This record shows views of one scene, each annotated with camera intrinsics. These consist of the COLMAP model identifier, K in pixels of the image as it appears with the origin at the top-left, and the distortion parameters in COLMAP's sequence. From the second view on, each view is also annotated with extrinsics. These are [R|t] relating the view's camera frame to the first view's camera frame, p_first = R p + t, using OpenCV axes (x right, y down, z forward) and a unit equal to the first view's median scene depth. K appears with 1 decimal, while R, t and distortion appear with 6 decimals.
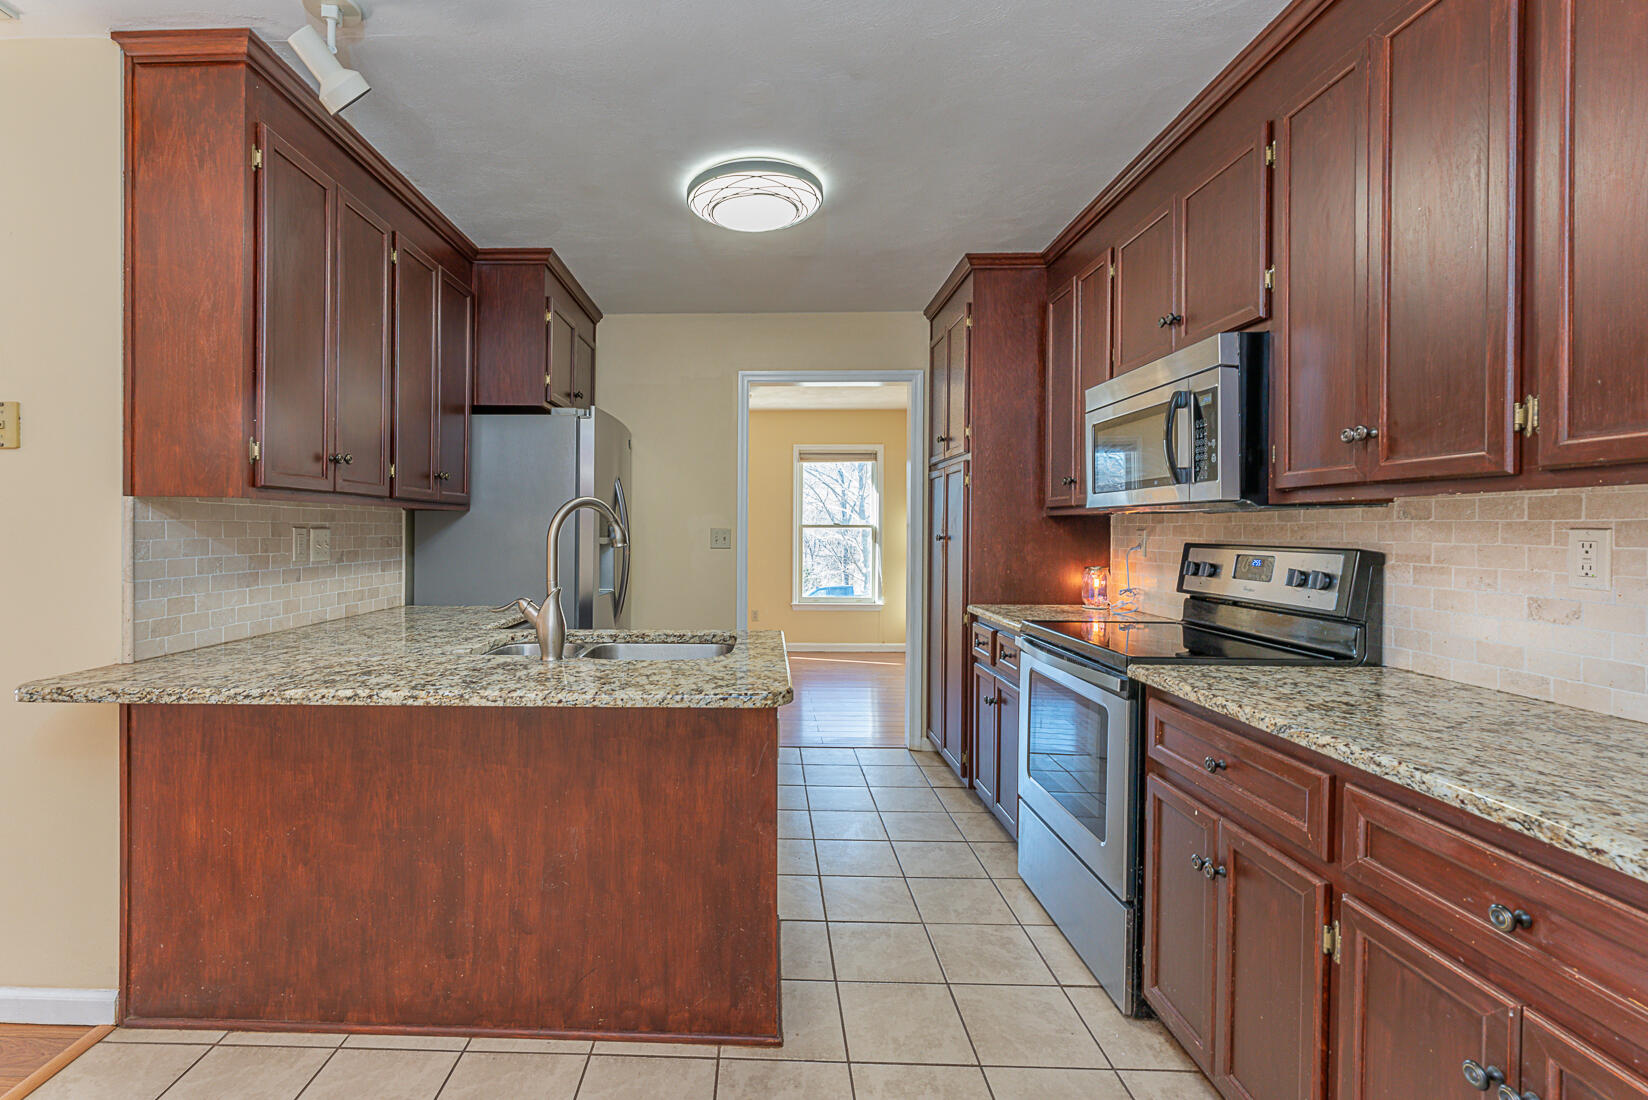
lens RADIAL K [[729.3, 0, 758.8], [0, 729.3, 536.0], [0, 0, 1]] dist [0.001170, 0.000420]
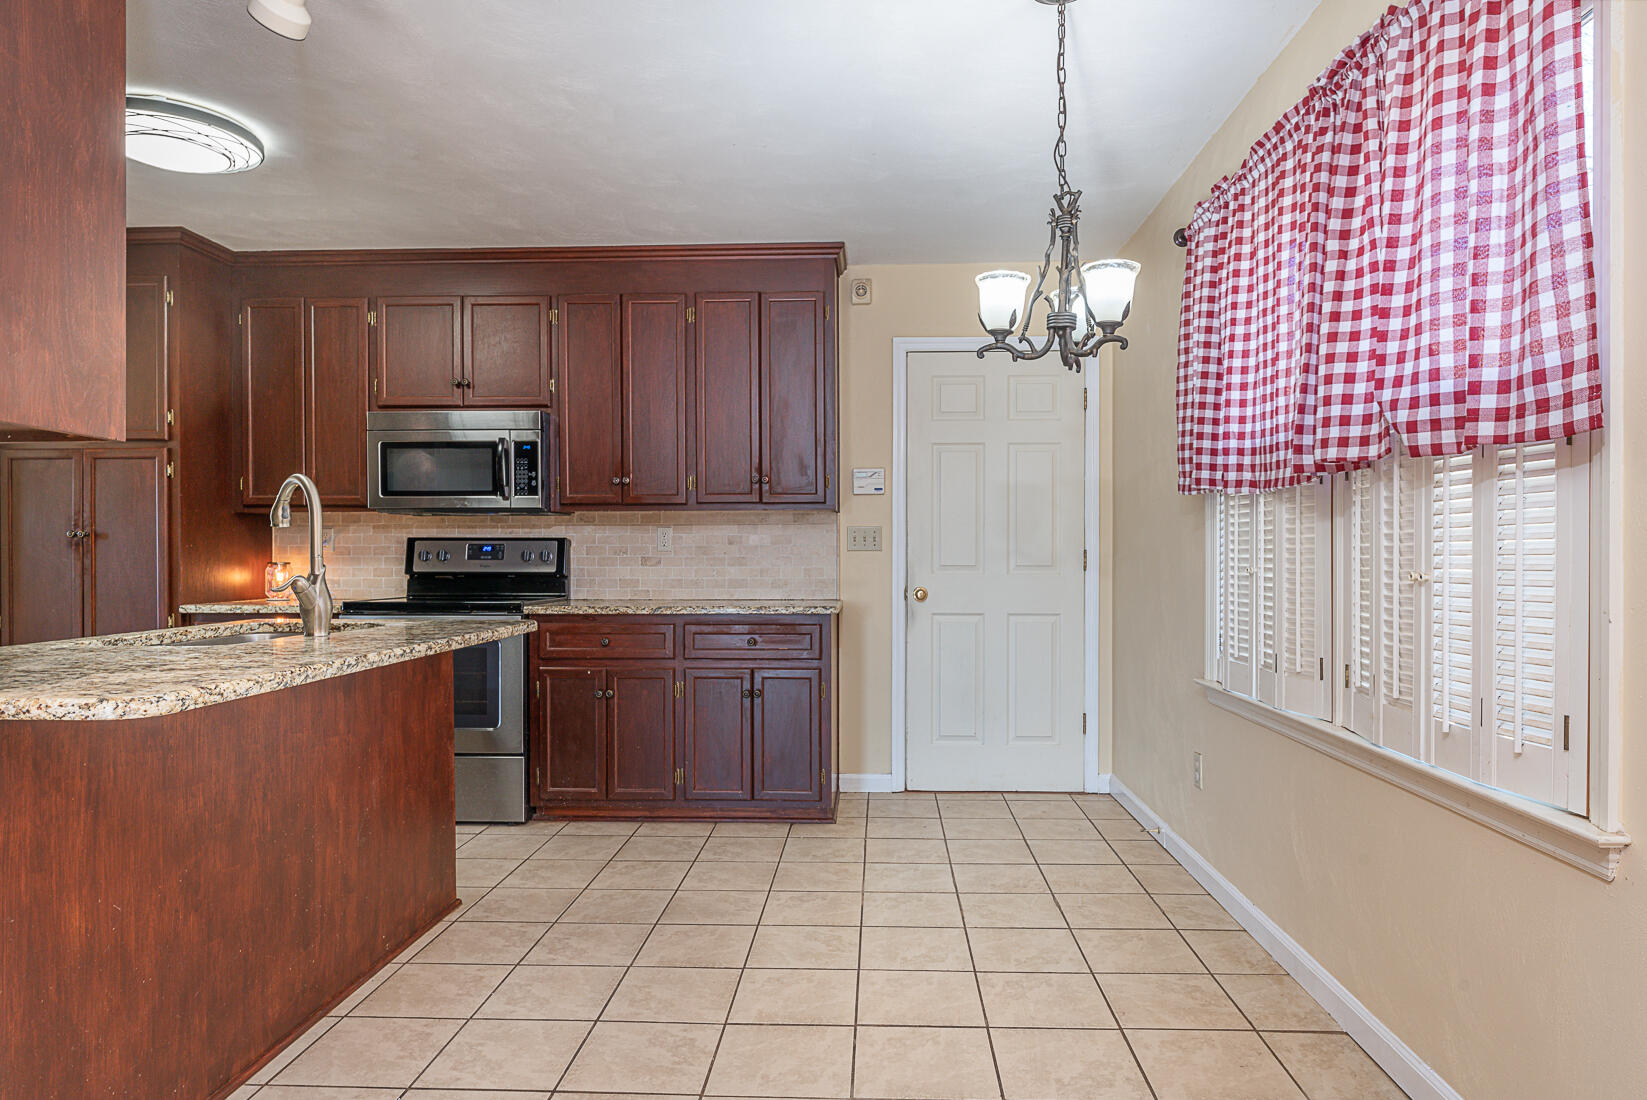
lens RADIAL K [[916.5, 0, 830.6], [0, 916.5, 565.9], [0, 0, 1]] dist [-0.015230, 0.010835]
pose [[0.026716, -0.016332, 0.999510, -1.594439], [0.008206, 0.999836, 0.016118, 0.061689], [-0.999609, 0.007771, 0.026846, 0.275257]]
